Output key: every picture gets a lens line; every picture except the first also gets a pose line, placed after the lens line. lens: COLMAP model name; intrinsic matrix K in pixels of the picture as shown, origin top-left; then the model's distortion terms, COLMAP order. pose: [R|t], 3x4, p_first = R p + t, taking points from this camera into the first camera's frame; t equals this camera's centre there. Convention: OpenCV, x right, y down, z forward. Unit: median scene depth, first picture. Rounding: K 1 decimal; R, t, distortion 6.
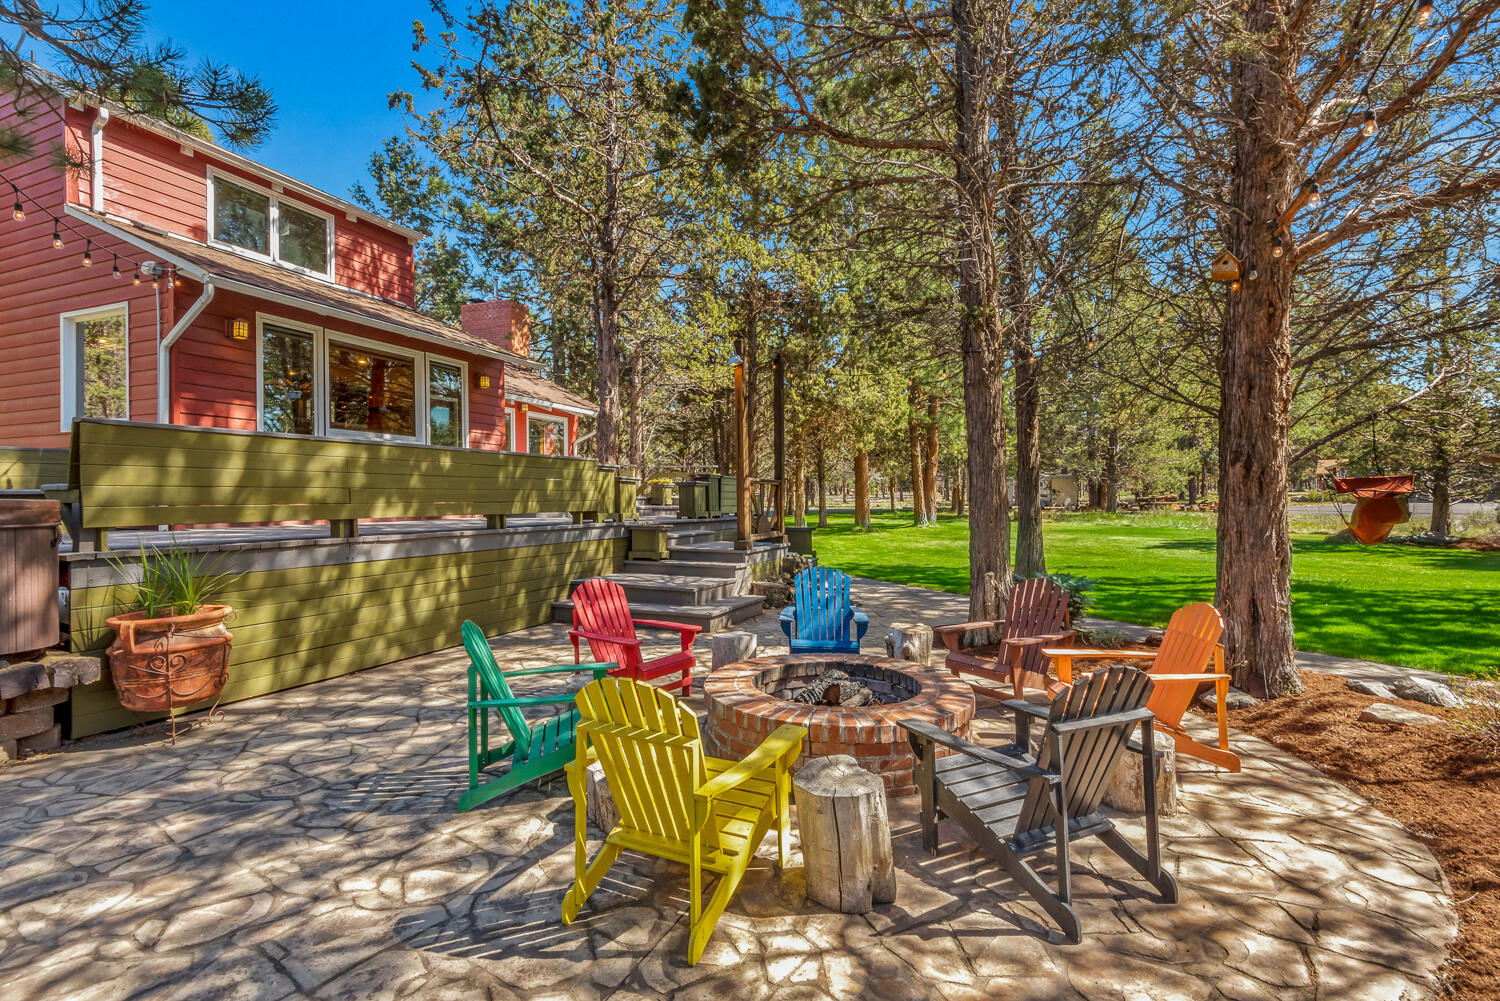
lens RADIAL K [[681.3, 0, 751.0], [0, 681.3, 519.4], [0, 0, 1]] dist [-0.002312, -0.007390]
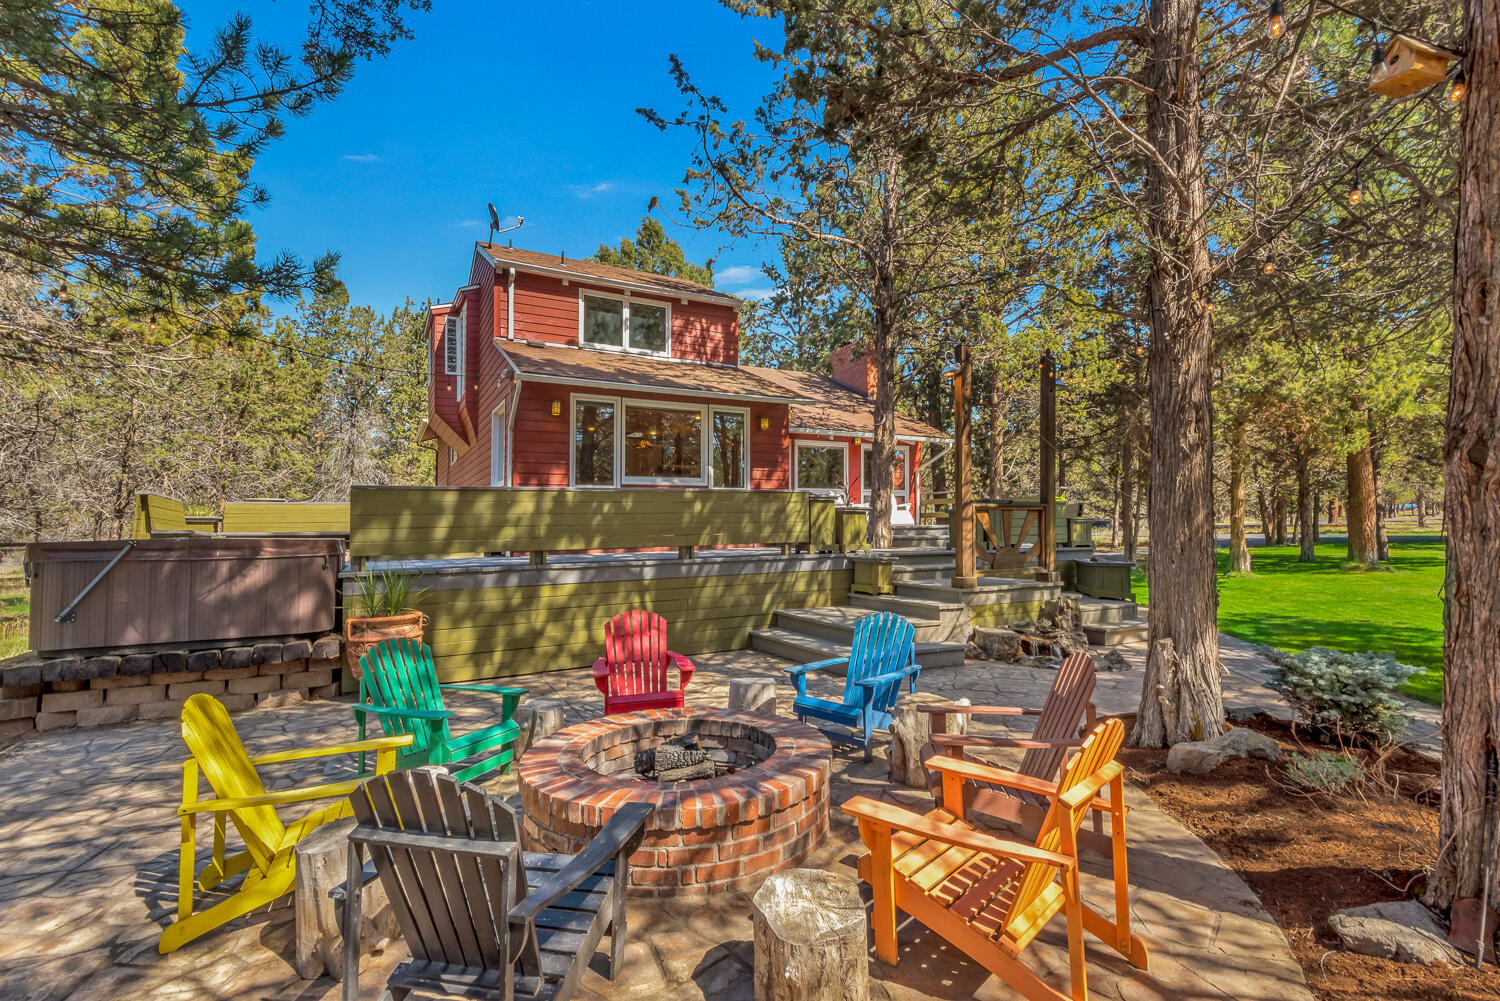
lens RADIAL K [[684.0, 0, 749.8], [0, 684.0, 517.3], [0, 0, 1]] dist [0.027868, -0.018742]
pose [[0.776604, -0.026017, -0.629451, 0.318107], [-0.002951, 0.998986, -0.044932, -0.003918], [0.629982, 0.036752, 0.775740, 0.159108]]
